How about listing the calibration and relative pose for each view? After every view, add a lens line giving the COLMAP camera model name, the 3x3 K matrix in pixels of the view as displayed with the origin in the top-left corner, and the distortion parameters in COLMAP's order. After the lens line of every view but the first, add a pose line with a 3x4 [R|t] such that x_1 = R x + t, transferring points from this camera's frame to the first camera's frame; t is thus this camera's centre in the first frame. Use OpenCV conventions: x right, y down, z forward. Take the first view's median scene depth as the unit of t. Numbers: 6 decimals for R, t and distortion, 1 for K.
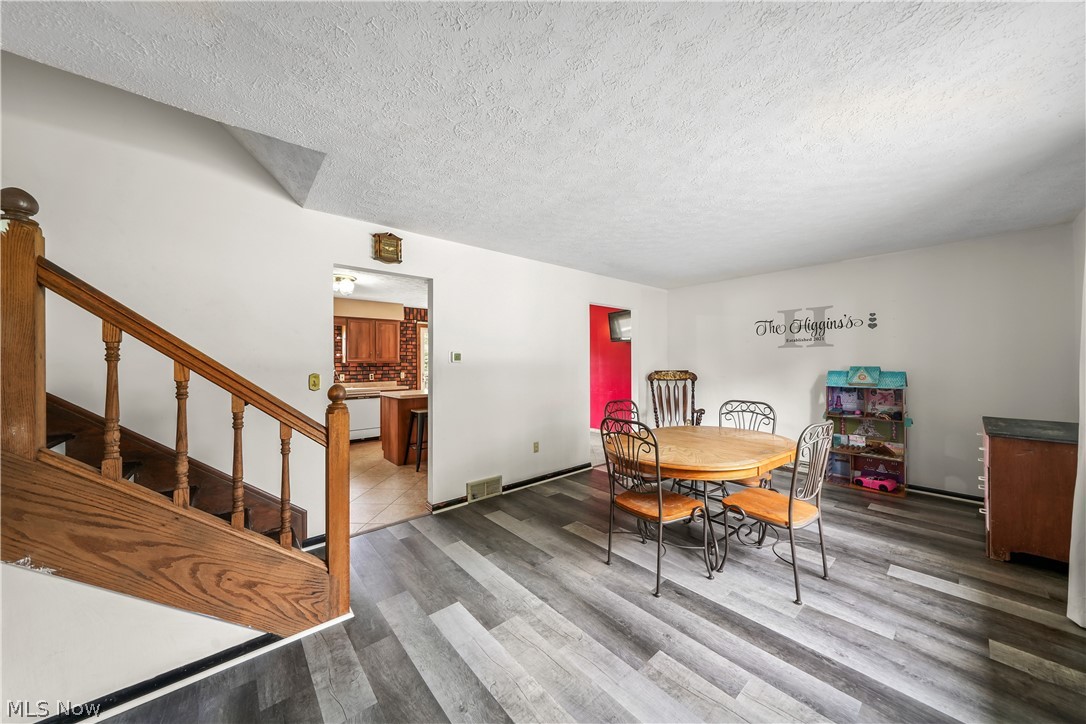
lens RADIAL K [[369.5, 0, 540.3], [0, 369.5, 360.6], [0, 0, 1]] dist [0.001418, -0.000184]
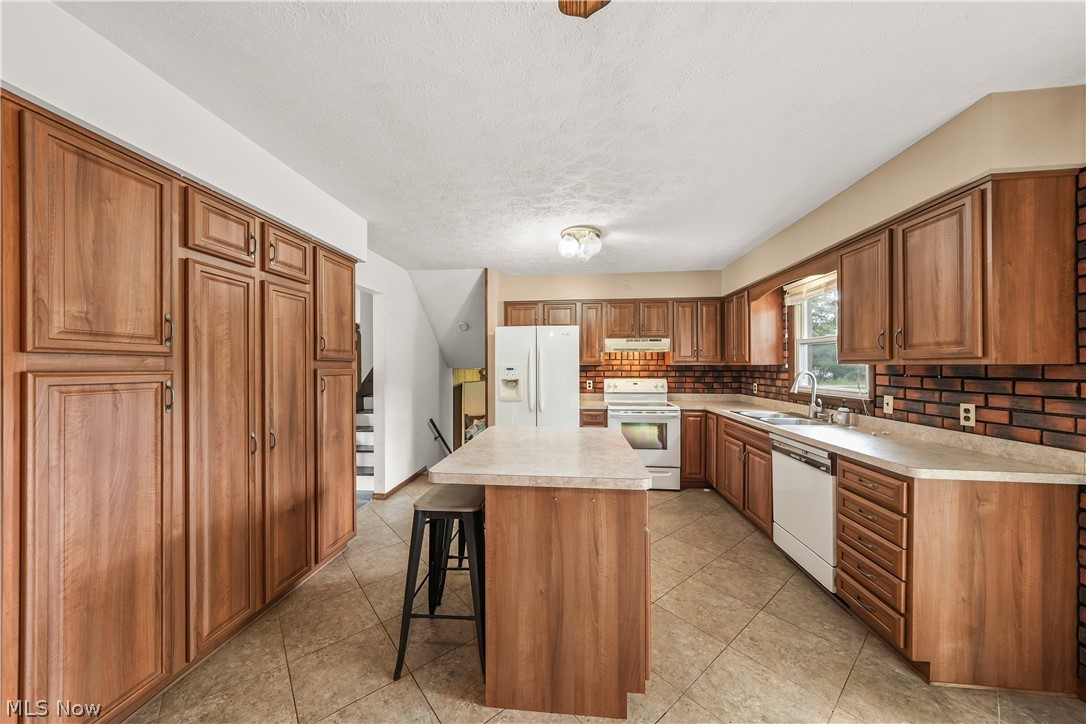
lens RADIAL K [[369.5, 0, 537.5], [0, 369.5, 366.0], [0, 0, 1]] dist [0.001418, -0.000184]
pose [[-0.723490, 0.004002, -0.690323, -0.025330], [0.003112, 0.999992, 0.002536, 0.005323], [0.690328, -0.000314, -0.723497, 0.955418]]
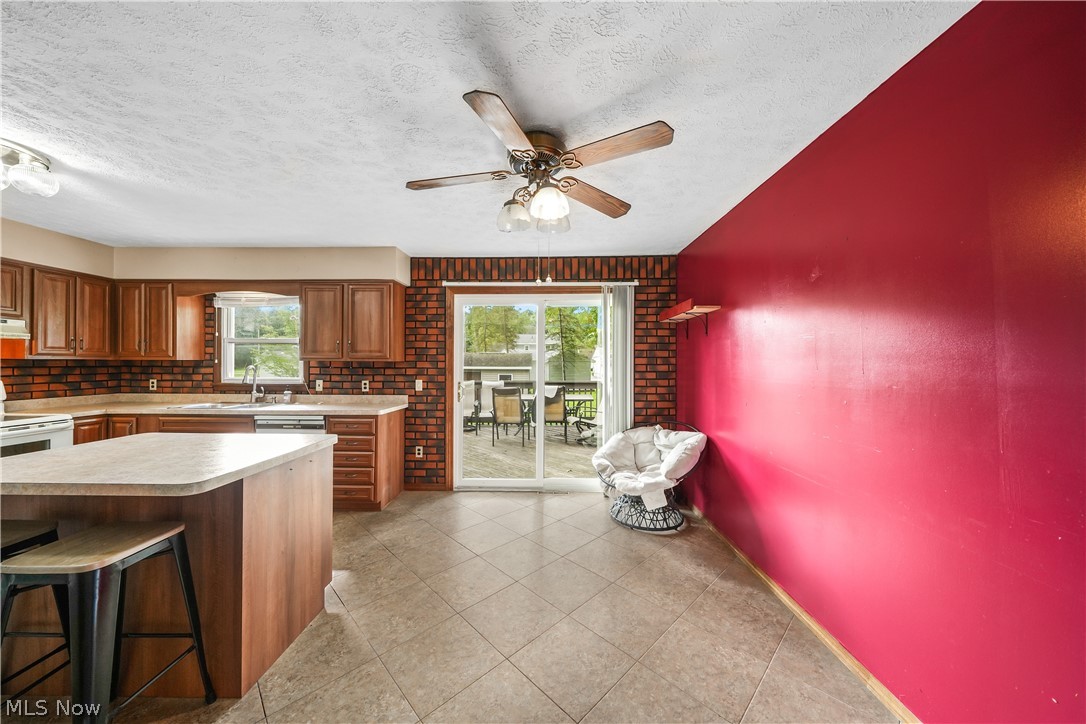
lens RADIAL K [[369.5, 0, 538.7], [0, 369.5, 361.2], [0, 0, 1]] dist [0.001418, -0.000184]
pose [[0.745808, 0.002834, -0.666154, 0.119563], [-0.007057, 0.999968, -0.003646, 0.006012], [0.666123, 0.007420, 0.745805, 0.735647]]
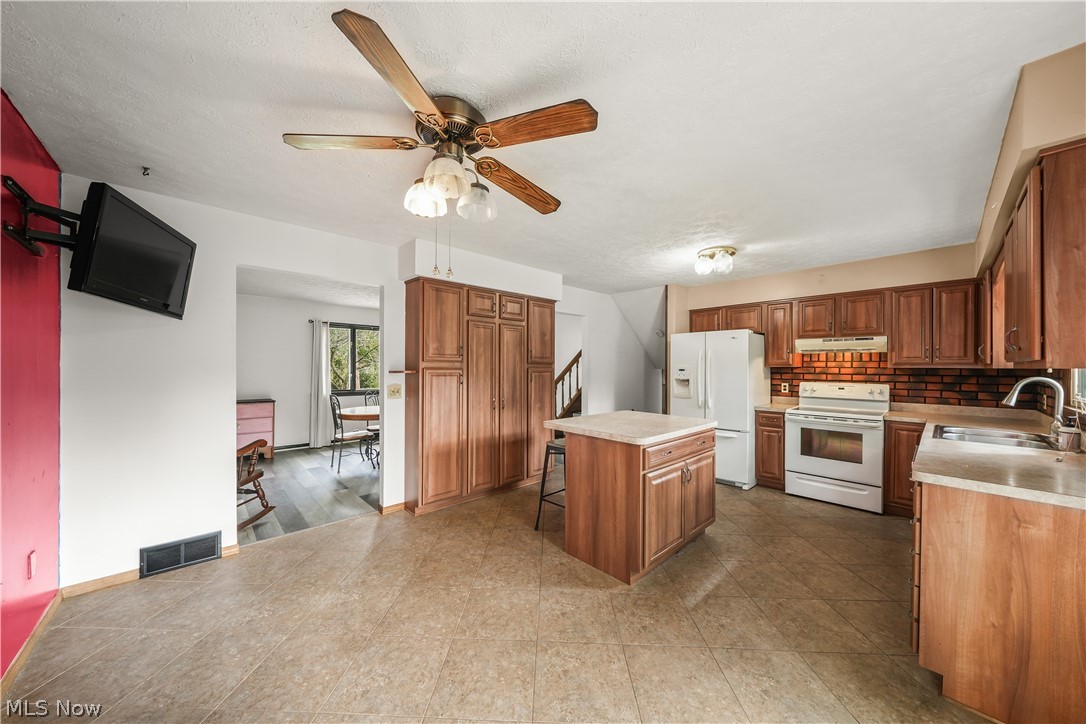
lens RADIAL K [[369.5, 0, 537.3], [0, 369.5, 366.6], [0, 0, 1]] dist [0.001418, -0.000184]
pose [[-0.999522, -0.002077, -0.030841, -0.107004], [-0.002089, 0.999998, 0.000366, 0.005286], [0.030840, 0.000430, -0.999524, 1.167954]]
